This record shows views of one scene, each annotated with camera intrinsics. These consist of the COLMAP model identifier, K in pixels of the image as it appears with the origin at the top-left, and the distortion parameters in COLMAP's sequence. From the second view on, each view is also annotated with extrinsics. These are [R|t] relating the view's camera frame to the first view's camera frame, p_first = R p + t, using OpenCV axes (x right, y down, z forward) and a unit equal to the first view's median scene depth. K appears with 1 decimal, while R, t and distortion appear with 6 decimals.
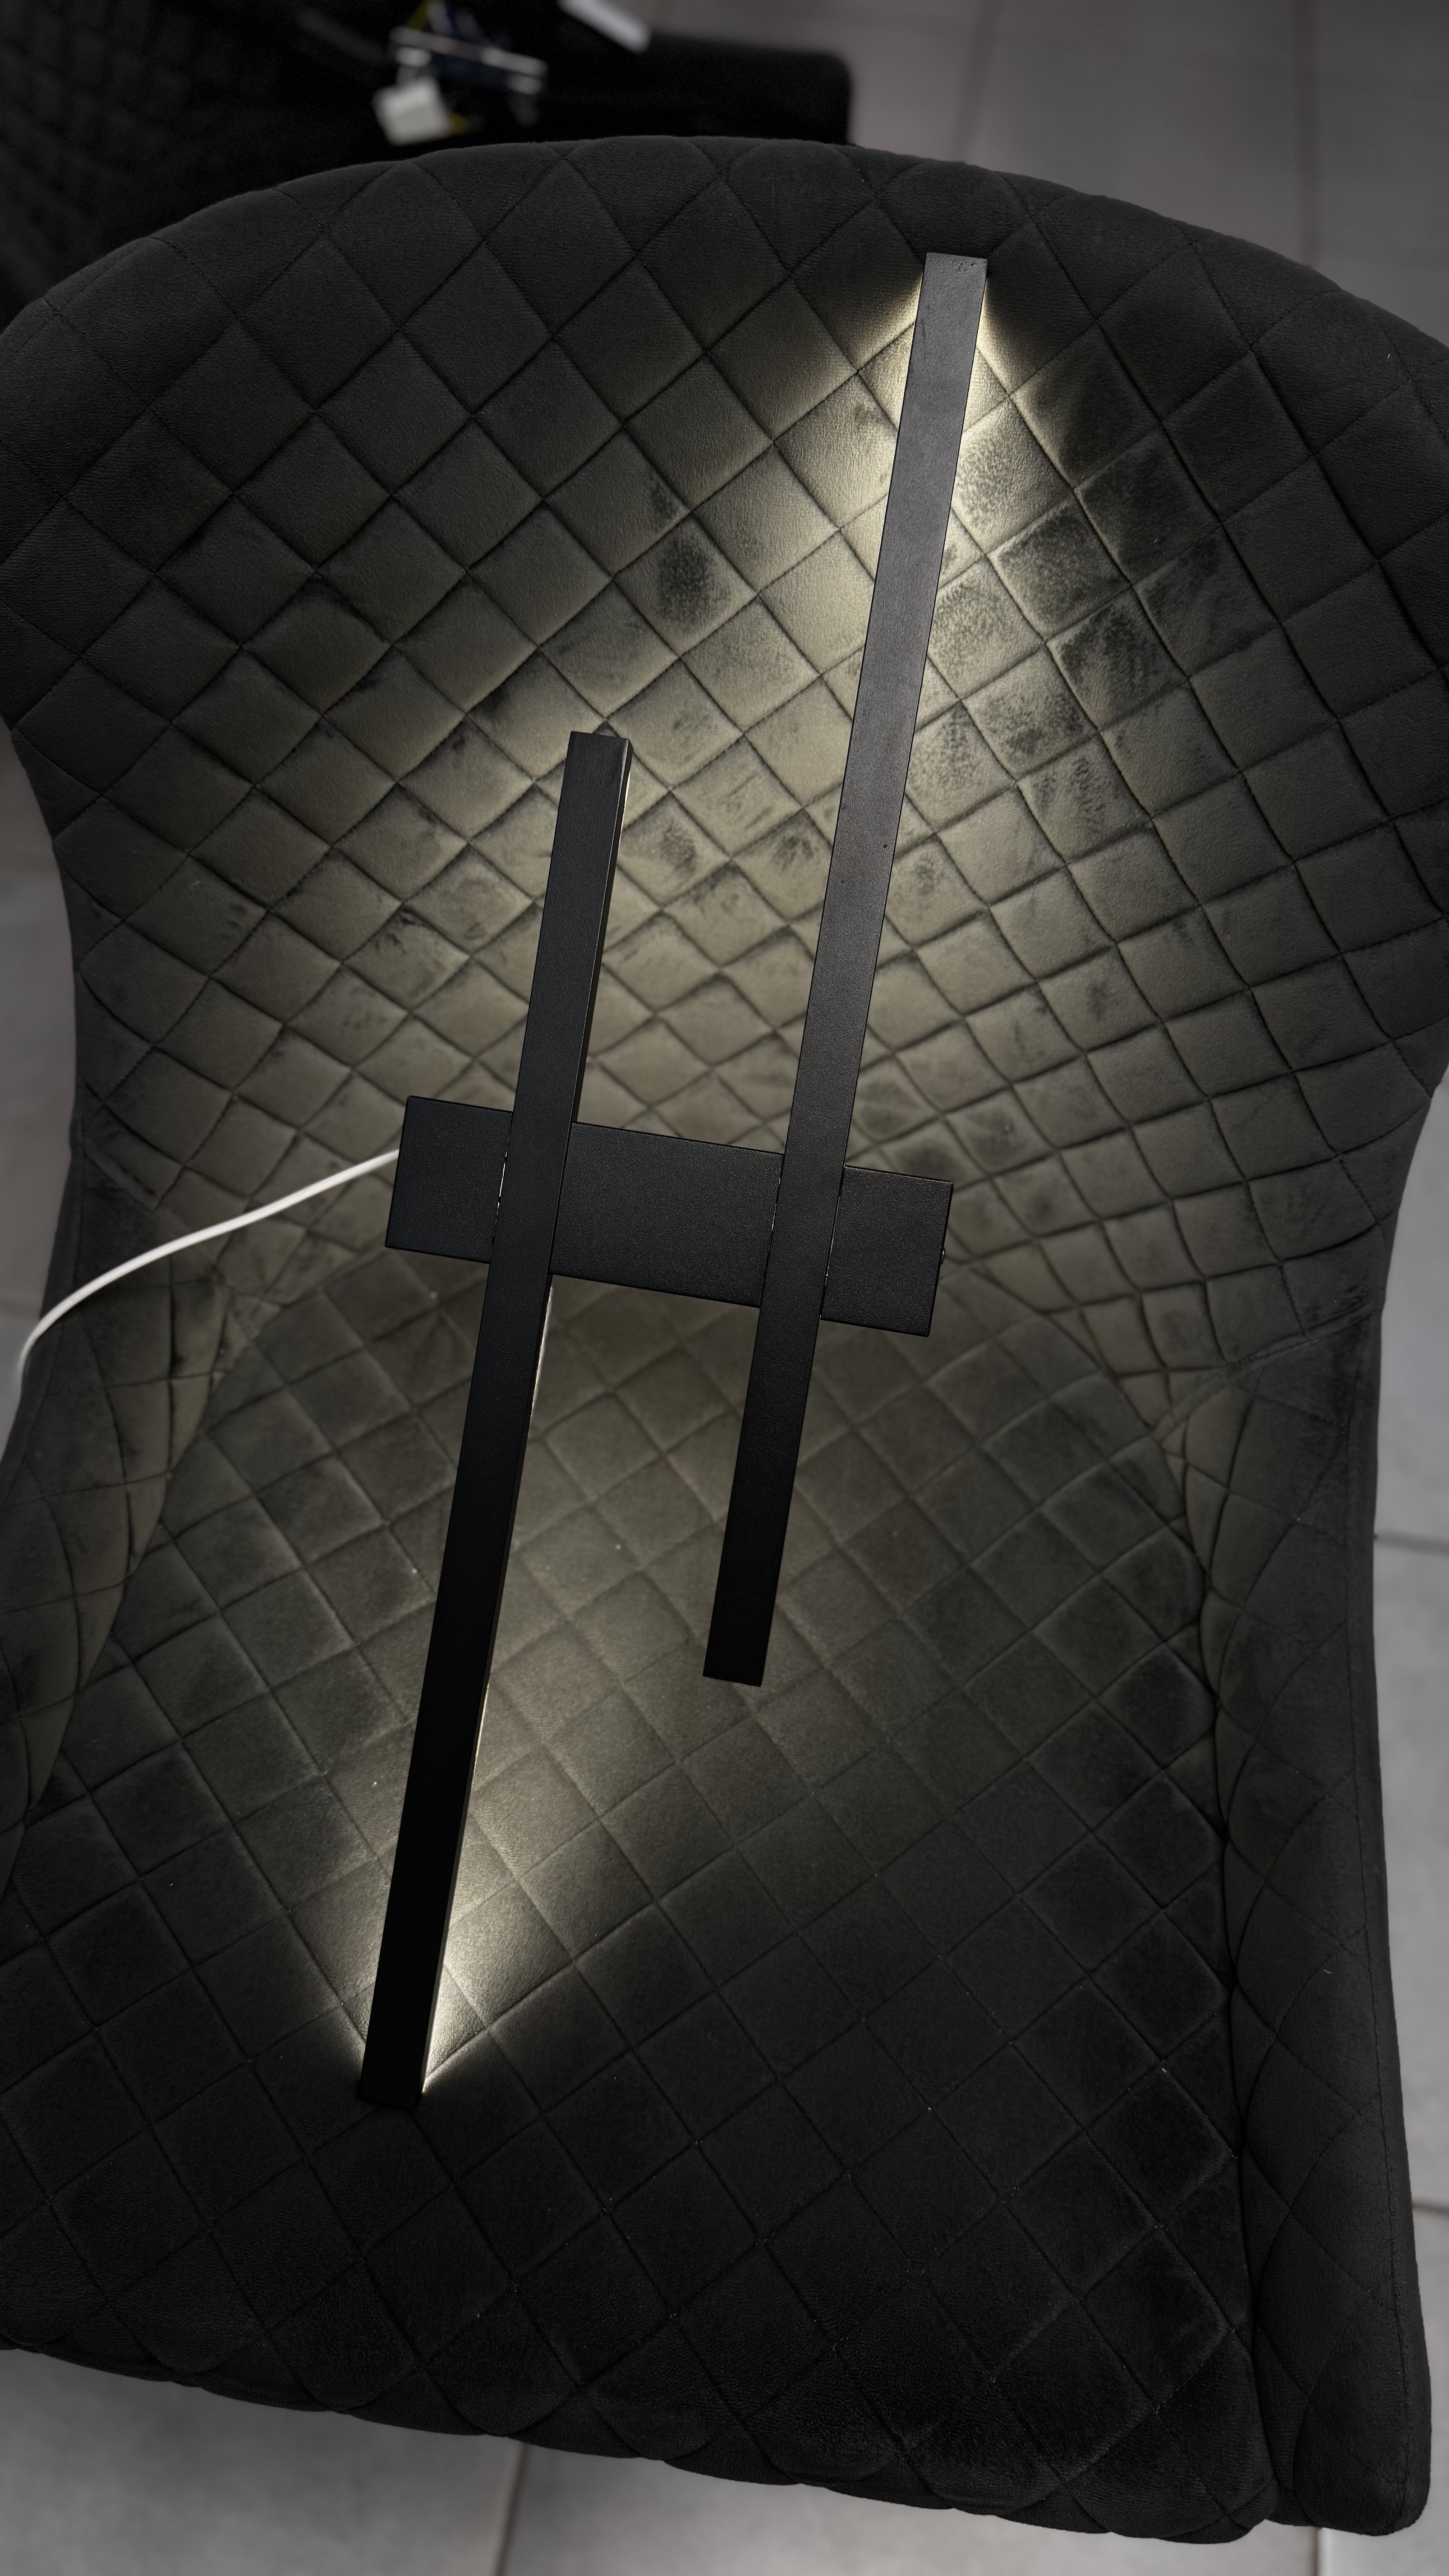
lens RADIAL K [[1903.3, 0, 732.9], [0, 1903.3, 1295.8], [0, 0, 1]] dist [-0.019177, -0.009768]
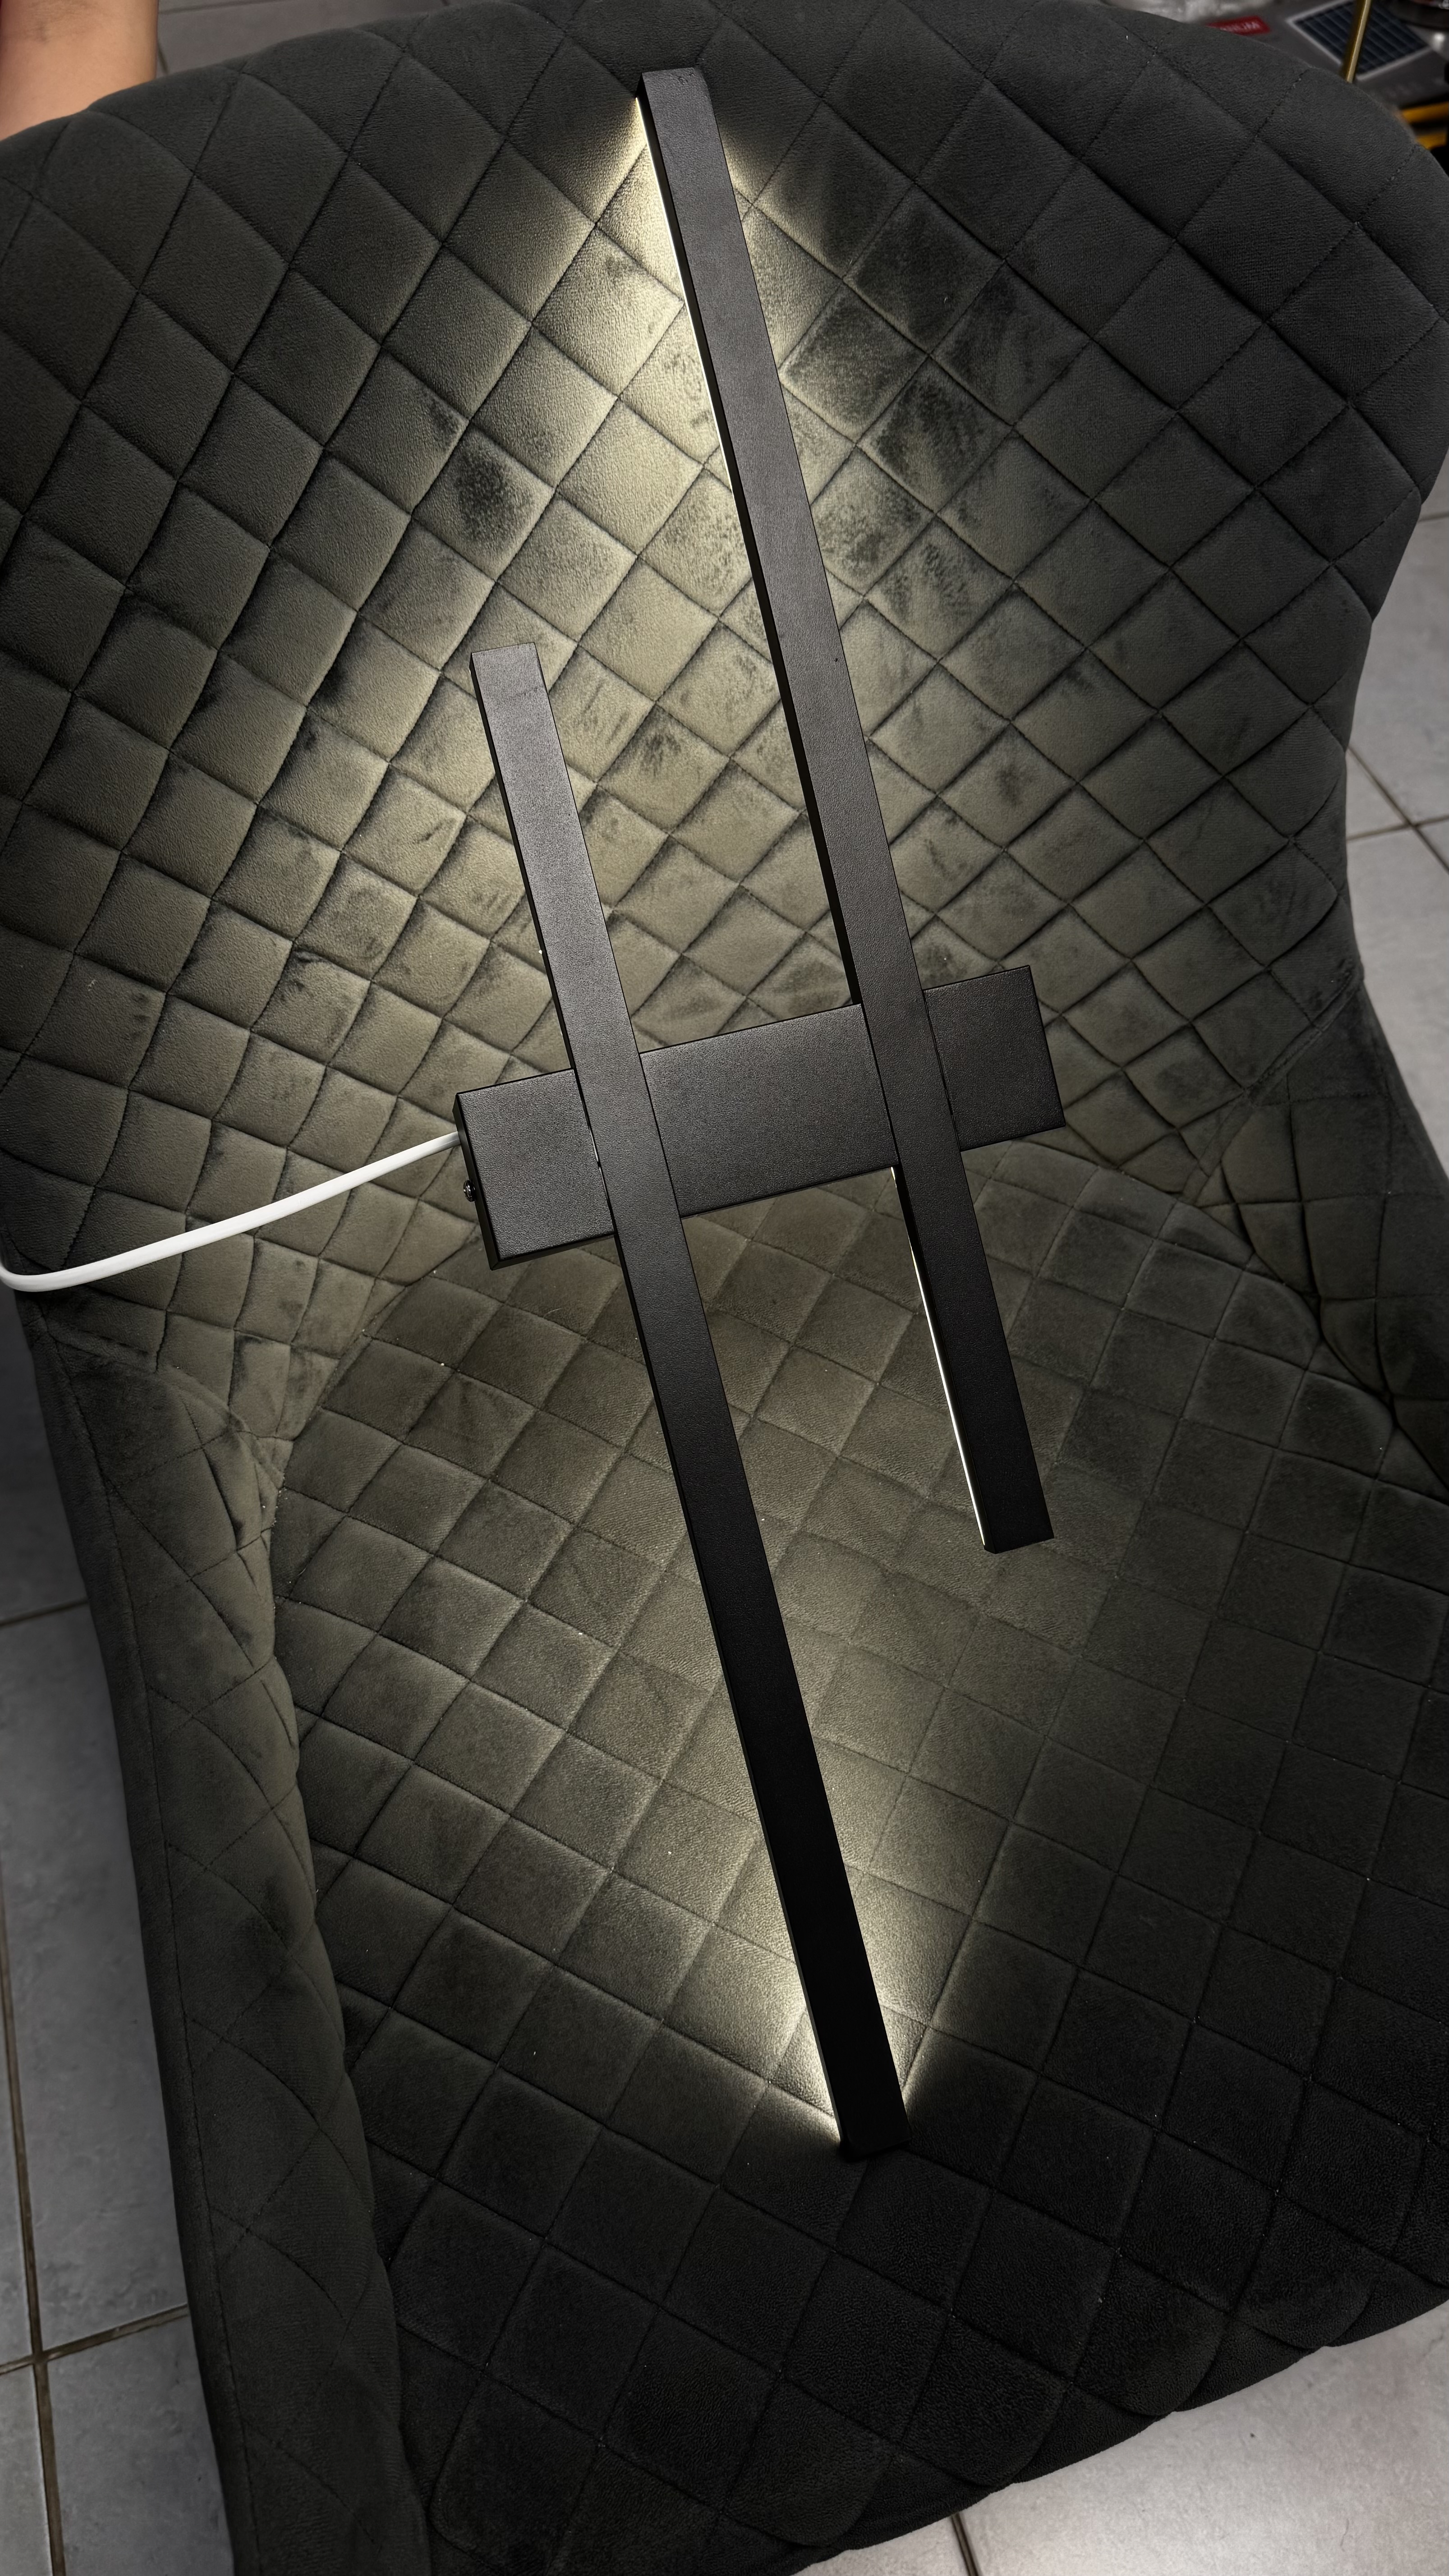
lens RADIAL K [[1903.3, 0, 719.8], [0, 1903.3, 1292.6], [0, 0, 1]] dist [-0.019177, -0.009768]
pose [[0.891470, -0.386249, 0.236839, -0.292297], [0.398939, 0.916957, -0.006199, 0.032910], [-0.214777, 0.100010, 0.971529, 0.111119]]
